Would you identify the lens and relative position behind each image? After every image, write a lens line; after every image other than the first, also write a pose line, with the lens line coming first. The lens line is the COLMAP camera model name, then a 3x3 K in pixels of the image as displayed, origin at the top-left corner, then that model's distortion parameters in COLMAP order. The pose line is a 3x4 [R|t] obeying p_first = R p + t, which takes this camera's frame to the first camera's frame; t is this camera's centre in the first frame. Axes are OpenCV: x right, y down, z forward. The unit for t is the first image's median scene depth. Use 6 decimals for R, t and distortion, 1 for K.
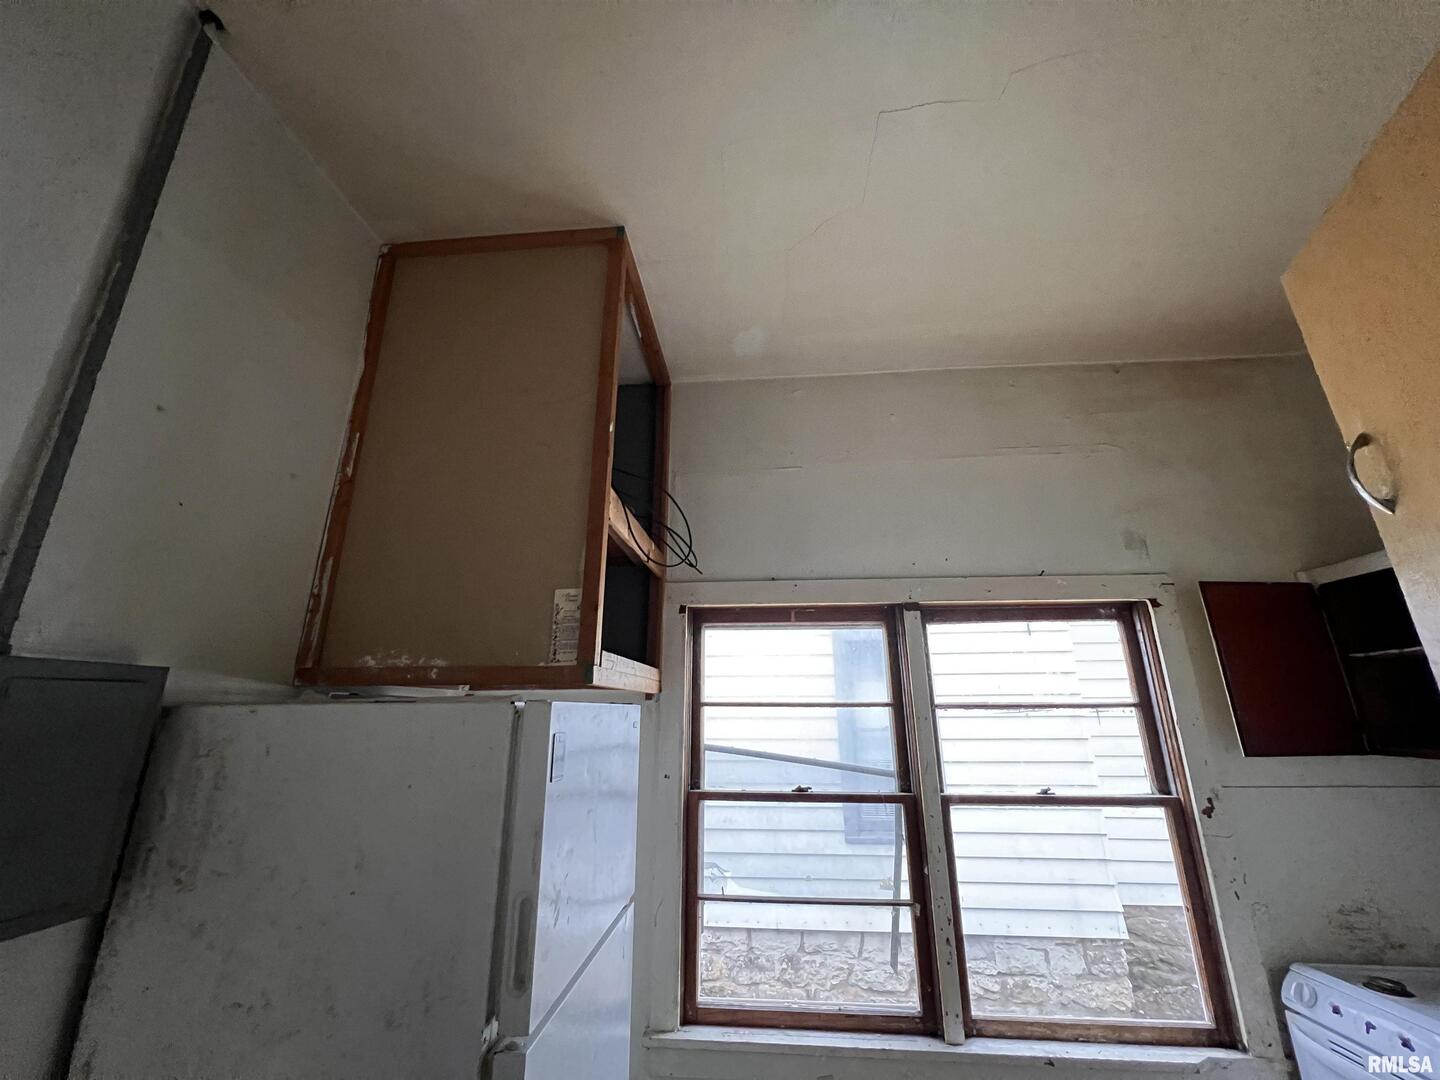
lens RADIAL K [[576.7, 0, 721.8], [0, 576.7, 535.6], [0, 0, 1]] dist [-0.002952, 0.000120]
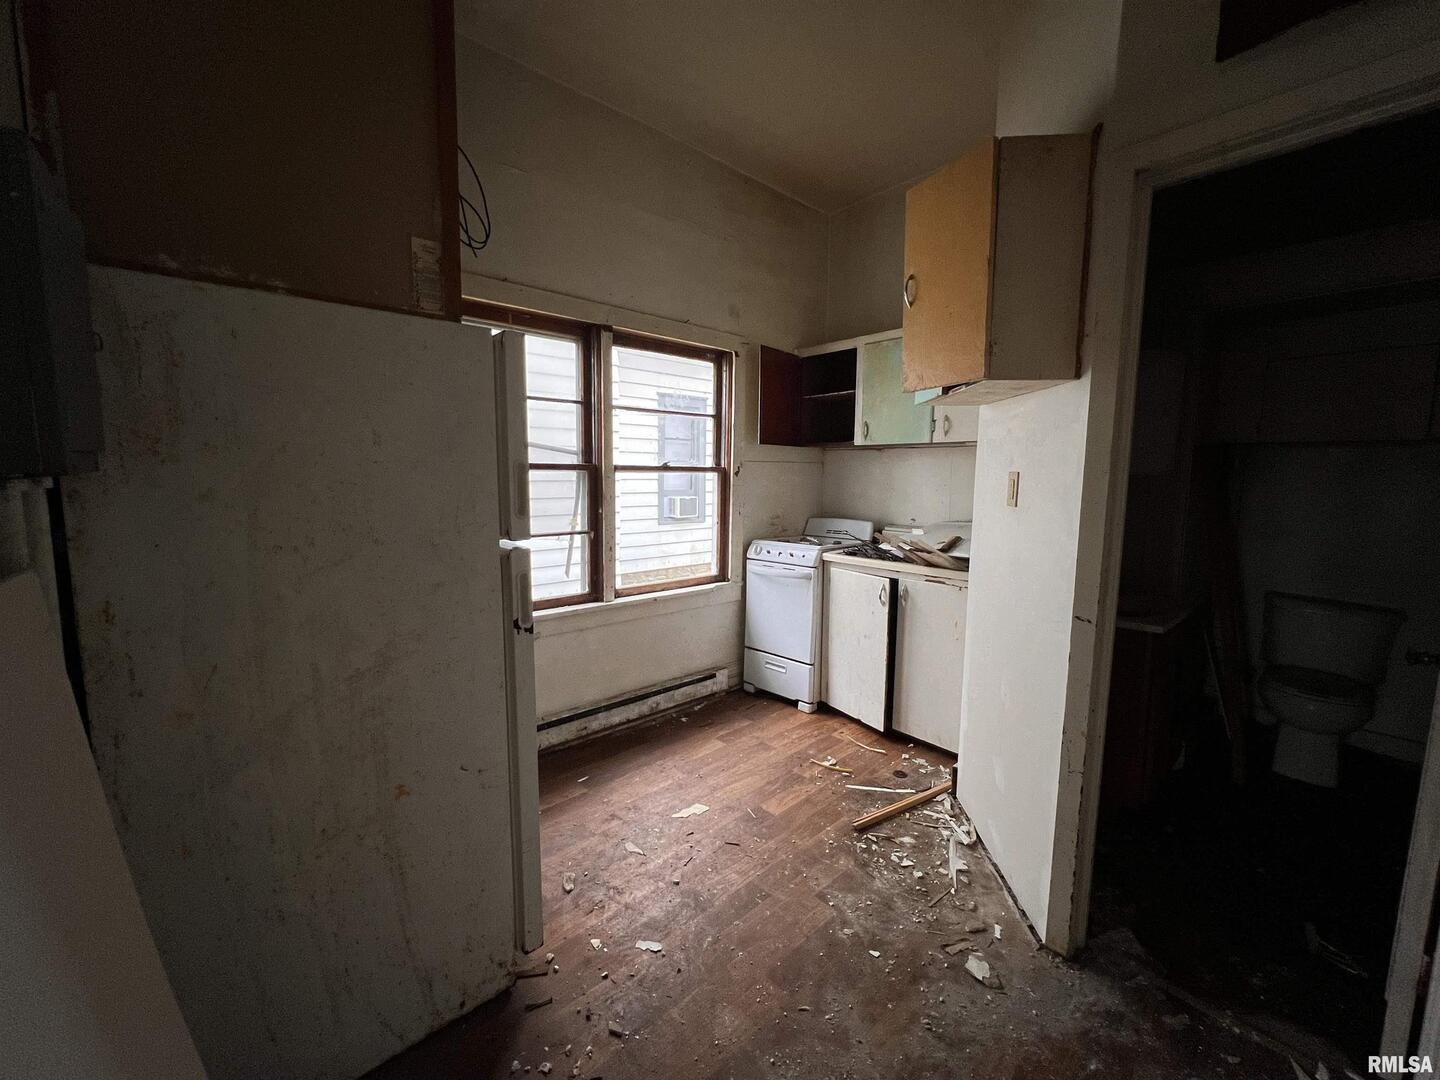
lens RADIAL K [[576.7, 0, 715.1], [0, 576.7, 536.8], [0, 0, 1]] dist [-0.002952, 0.000120]
pose [[0.692066, -0.071574, 0.718277, -0.517011], [-0.226427, 0.923323, 0.310170, 0.109972], [-0.685402, -0.377296, 0.622794, -0.165925]]
